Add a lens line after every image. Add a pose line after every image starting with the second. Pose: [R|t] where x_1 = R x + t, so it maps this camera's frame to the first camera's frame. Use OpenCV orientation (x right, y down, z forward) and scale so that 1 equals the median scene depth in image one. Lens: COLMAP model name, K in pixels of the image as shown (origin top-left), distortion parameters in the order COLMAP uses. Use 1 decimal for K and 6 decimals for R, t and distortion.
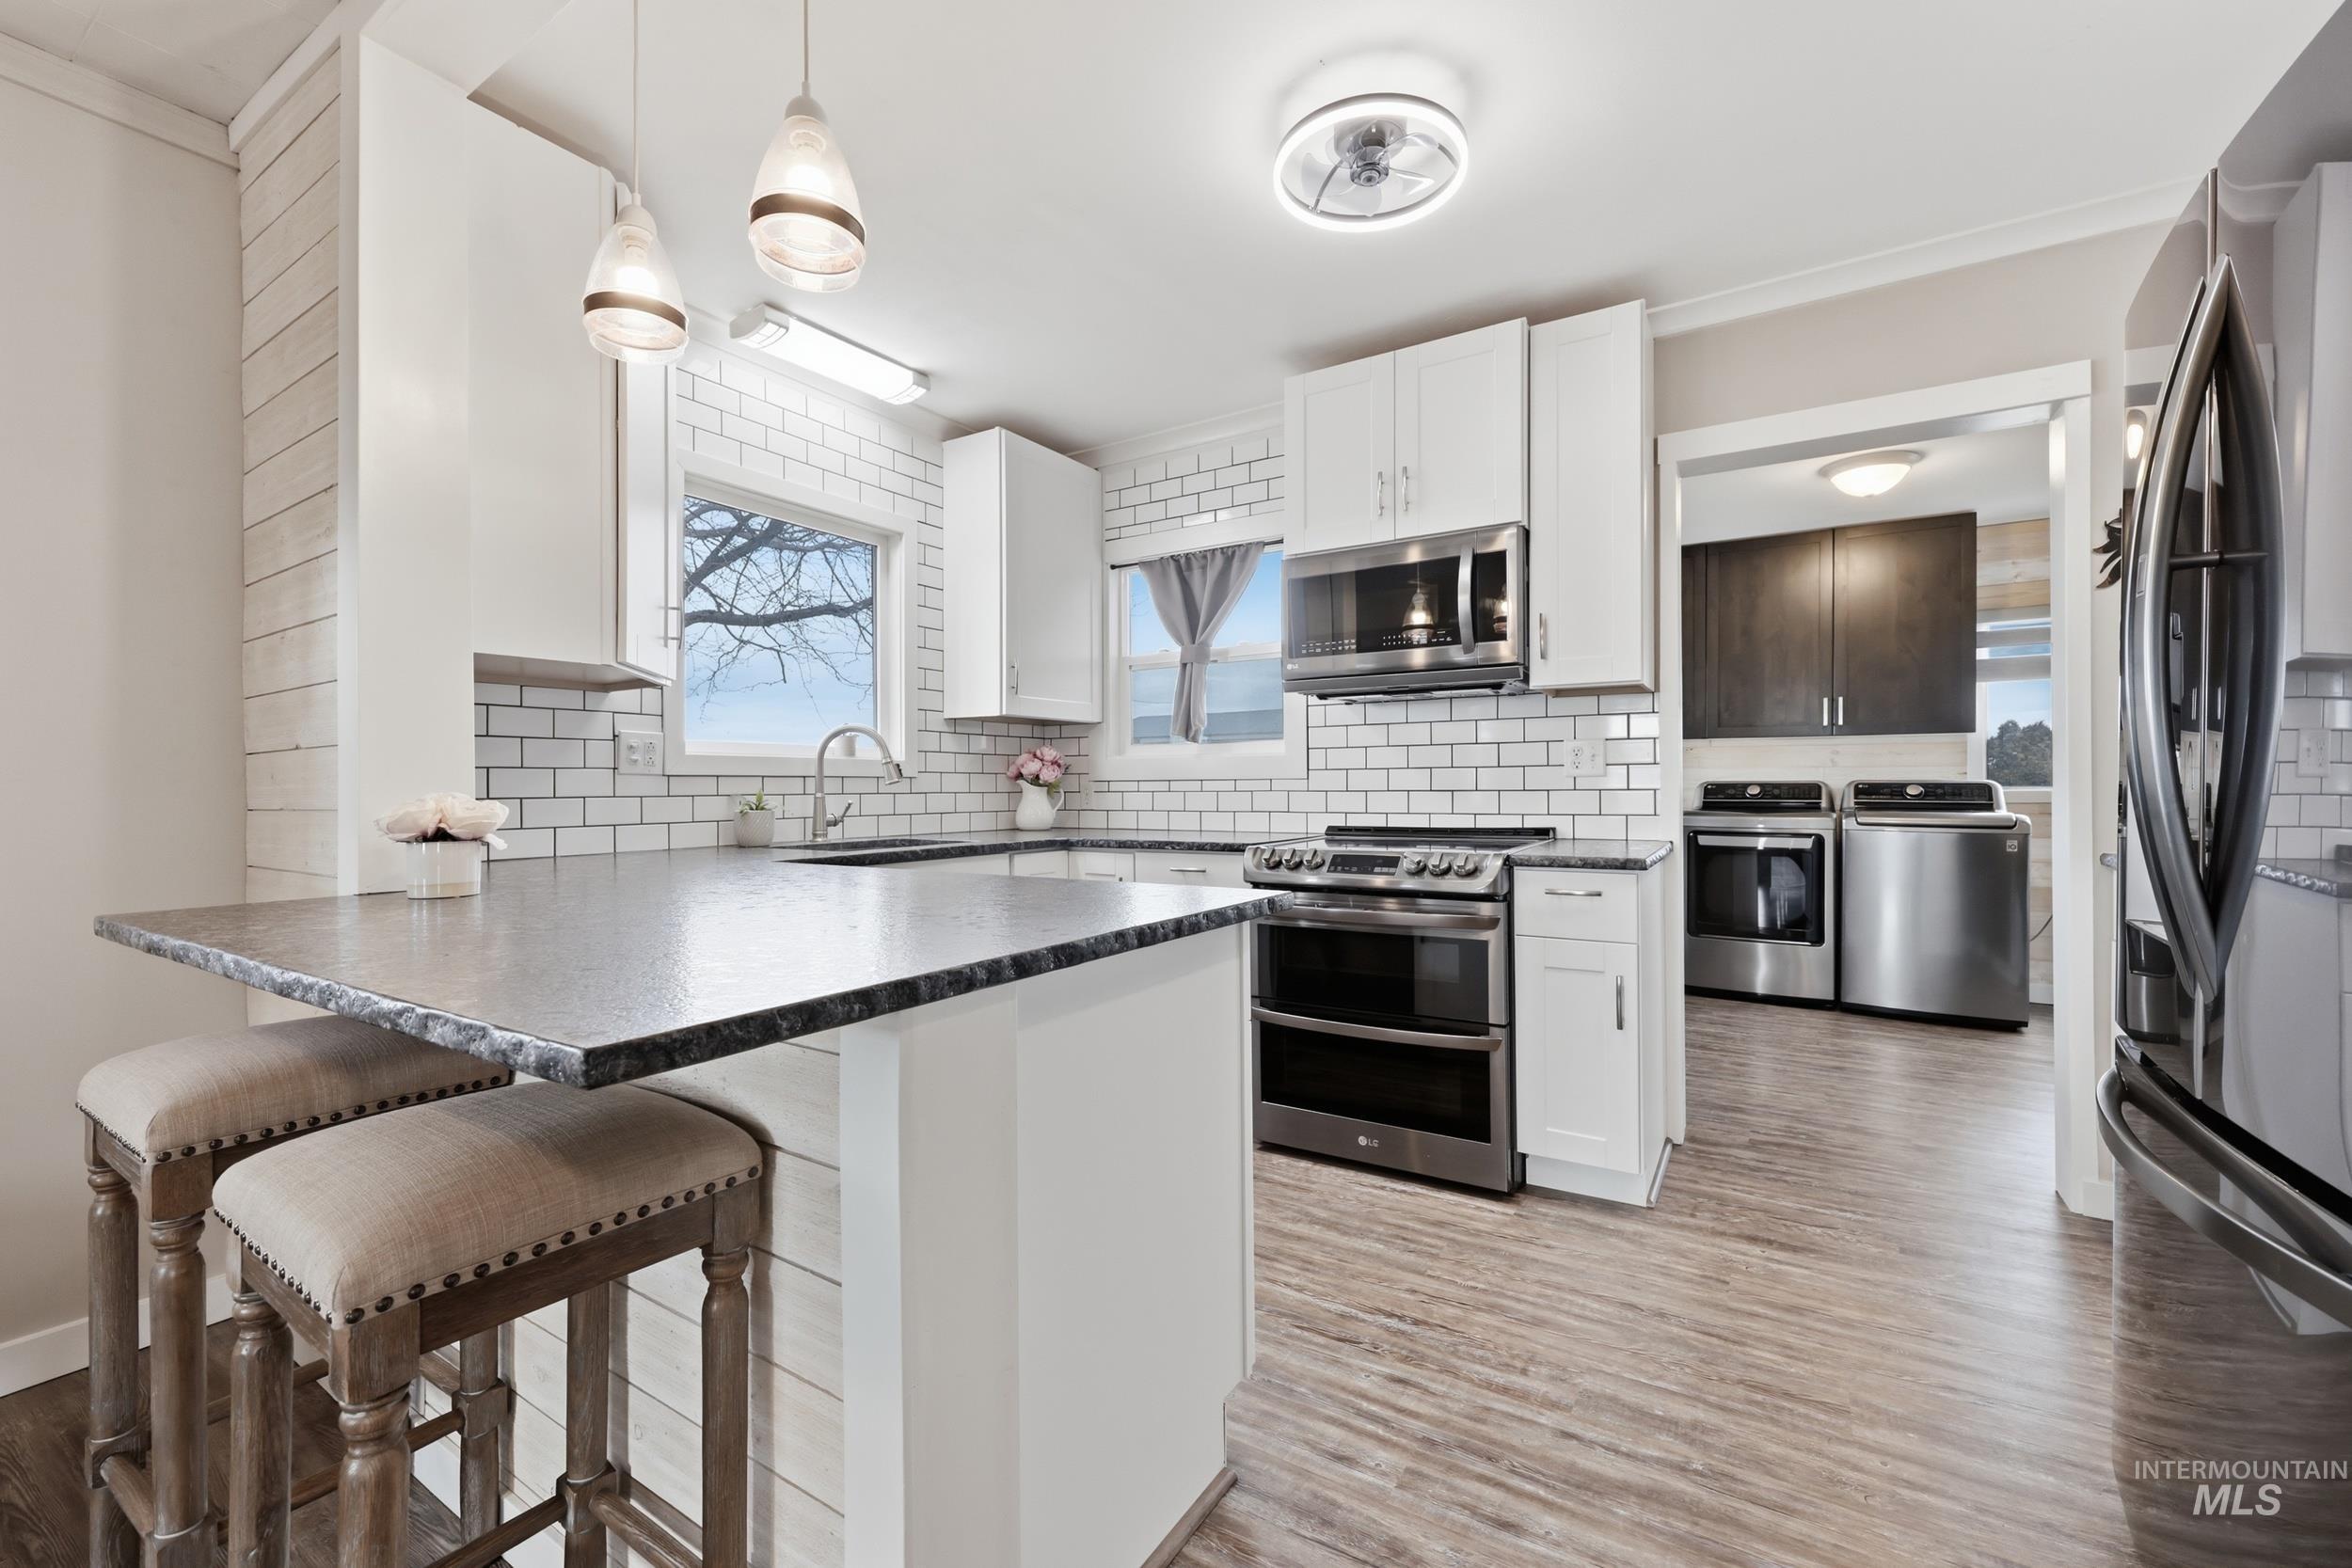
lens RADIAL K [[958.1, 0, 1171.6], [0, 958.1, 789.1], [0, 0, 1]] dist [0.003601, 0.000552]
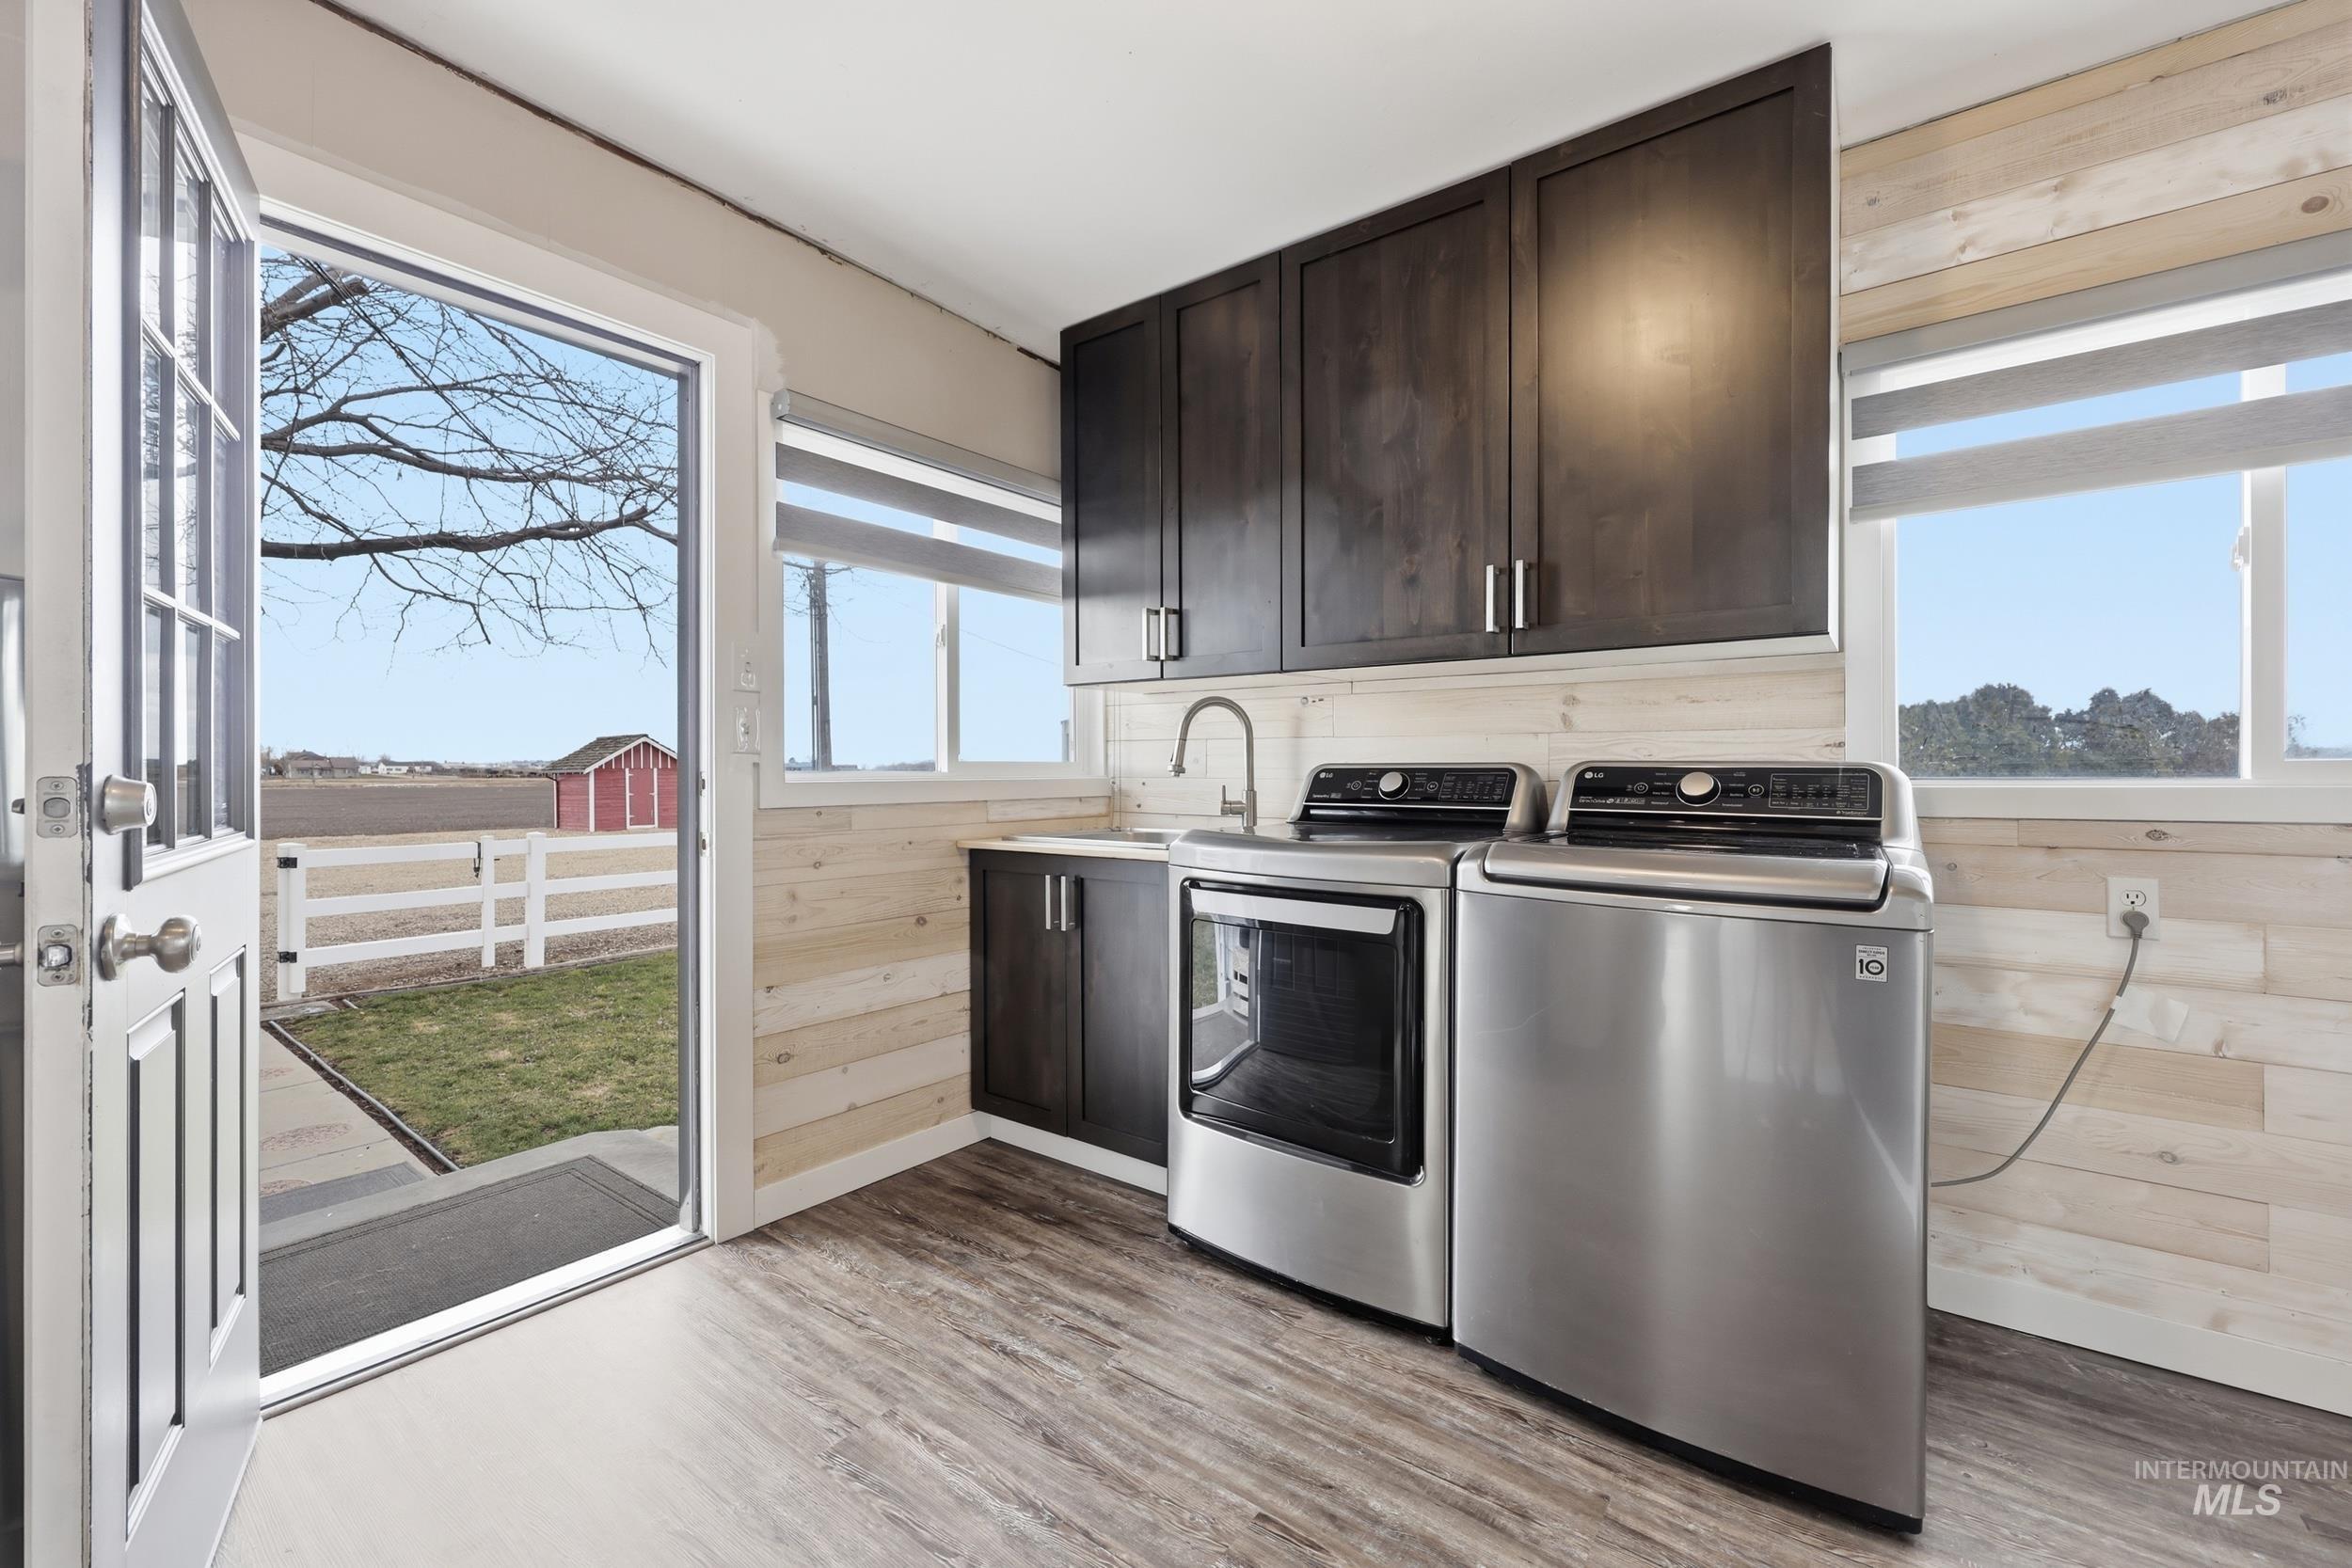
lens RADIAL K [[958.1, 0, 1180.1], [0, 958.1, 777.6], [0, 0, 1]] dist [0.003601, 0.000552]
pose [[0.997390, 0.003735, -0.072101, 0.578705], [-0.003830, 0.999992, -0.001183, -0.000779], [0.072096, 0.001456, 0.997397, 0.574093]]
